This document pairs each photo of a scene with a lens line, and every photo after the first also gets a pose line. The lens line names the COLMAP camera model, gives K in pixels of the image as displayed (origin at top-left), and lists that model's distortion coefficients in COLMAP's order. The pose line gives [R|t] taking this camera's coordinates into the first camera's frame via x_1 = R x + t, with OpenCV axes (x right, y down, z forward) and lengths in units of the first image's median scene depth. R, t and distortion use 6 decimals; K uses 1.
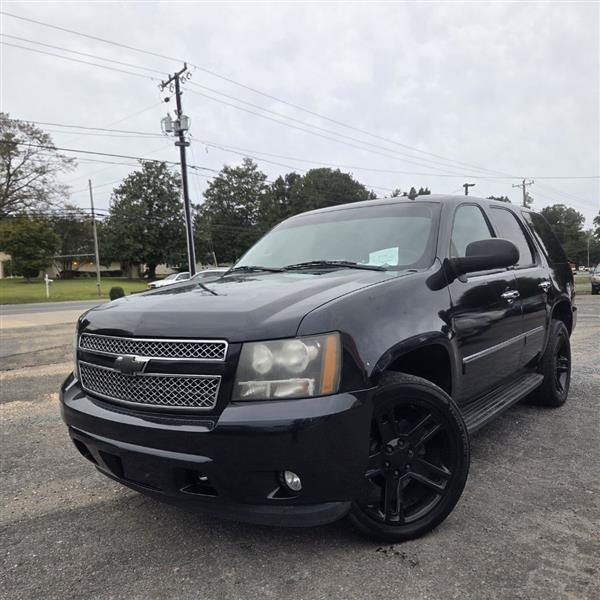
lens RADIAL K [[538.9, 0, 302.2], [0, 538.9, 311.3], [0, 0, 1]] dist [0.079780, -0.069878]
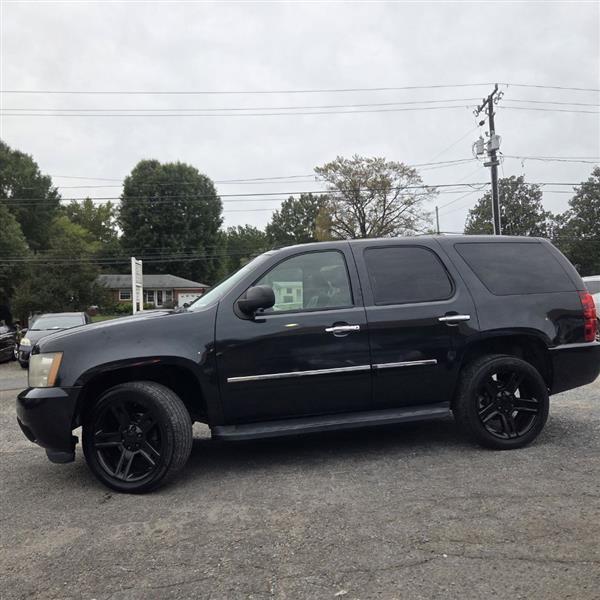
lens RADIAL K [[538.9, 0, 301.2], [0, 538.9, 302.7], [0, 0, 1]] dist [0.079780, -0.069878]
pose [[0.767899, -0.005677, -0.640545, 0.149979], [-0.022904, 0.999078, -0.036312, -0.006120], [0.640161, 0.042555, 0.767061, 0.012266]]
